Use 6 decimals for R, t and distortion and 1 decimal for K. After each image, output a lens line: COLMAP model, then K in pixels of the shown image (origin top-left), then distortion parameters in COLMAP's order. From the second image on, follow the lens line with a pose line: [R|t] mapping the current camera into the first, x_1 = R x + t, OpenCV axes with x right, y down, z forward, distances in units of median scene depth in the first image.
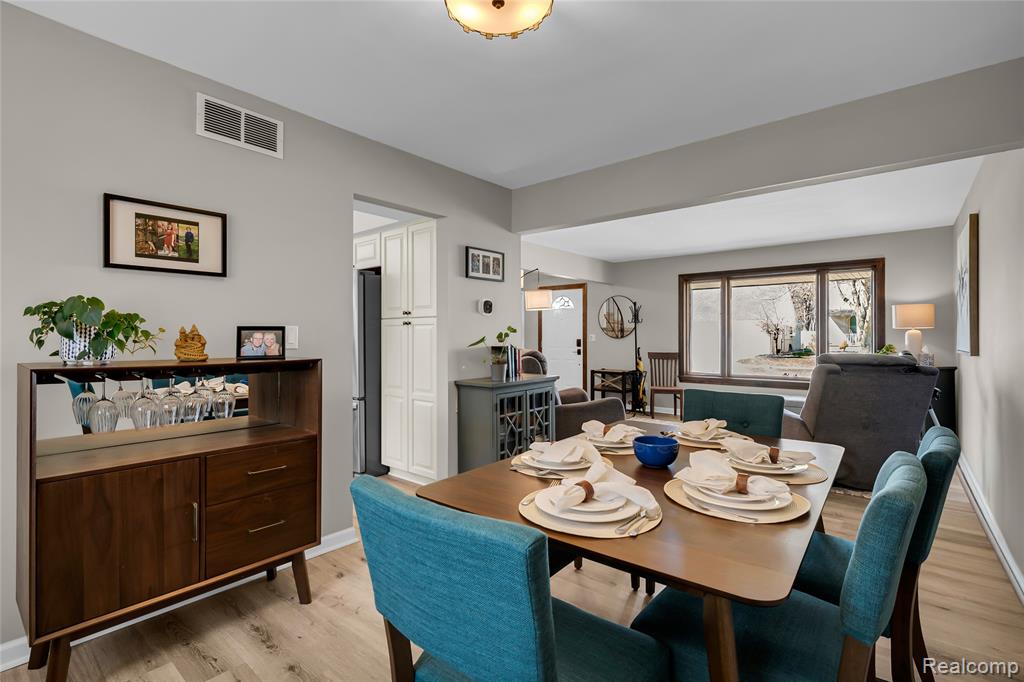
lens RADIAL K [[455.7, 0, 516.0], [0, 455.7, 336.9], [0, 0, 1]] dist [-0.012758, -0.000564]
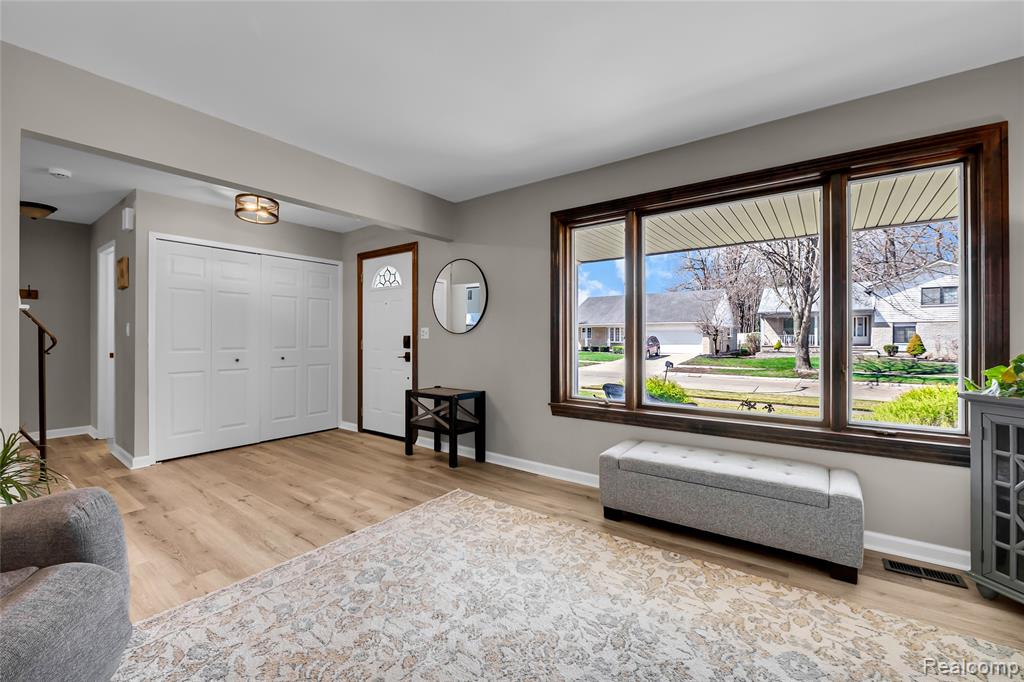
lens RADIAL K [[420.3, 0, 509.2], [0, 420.3, 339.4], [0, 0, 1]] dist [-0.010440, -0.001701]
pose [[0.997814, 0.000241, 0.066082, 0.236936], [-0.000387, 0.999998, 0.002194, 0.008533], [-0.066082, -0.002215, 0.997812, 0.439945]]
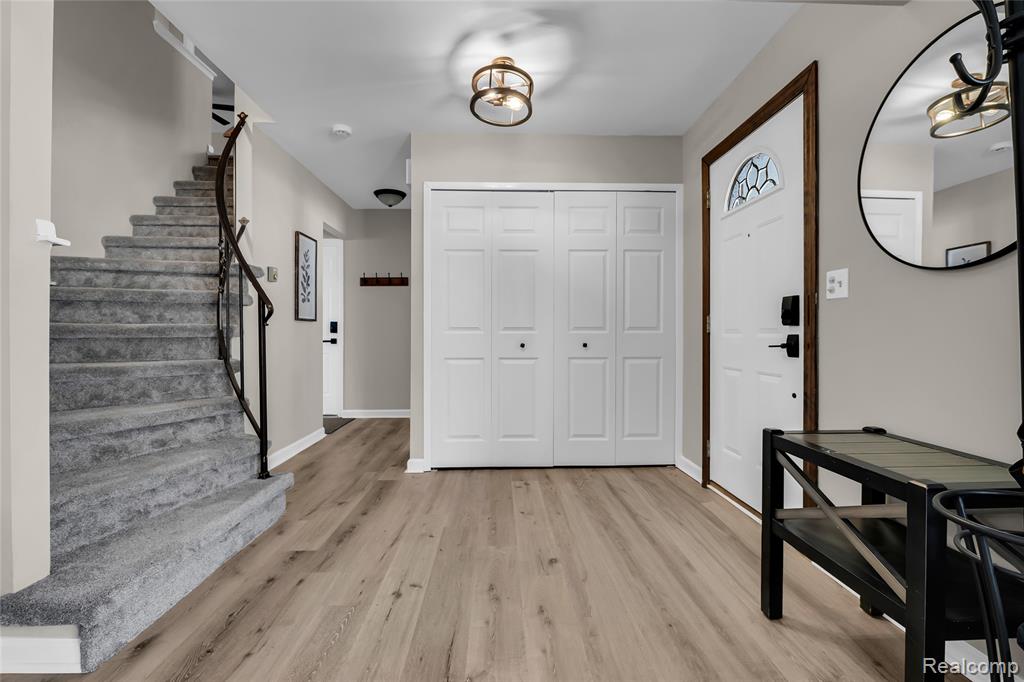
lens RADIAL K [[455.7, 0, 507.1], [0, 455.7, 335.1], [0, 0, 1]] dist [-0.012758, -0.000564]
pose [[0.668122, 0.000838, -0.744051, 0.222053], [-0.001883, 0.999998, -0.000565, 0.027360], [0.744049, 0.001779, 0.668122, 0.713048]]
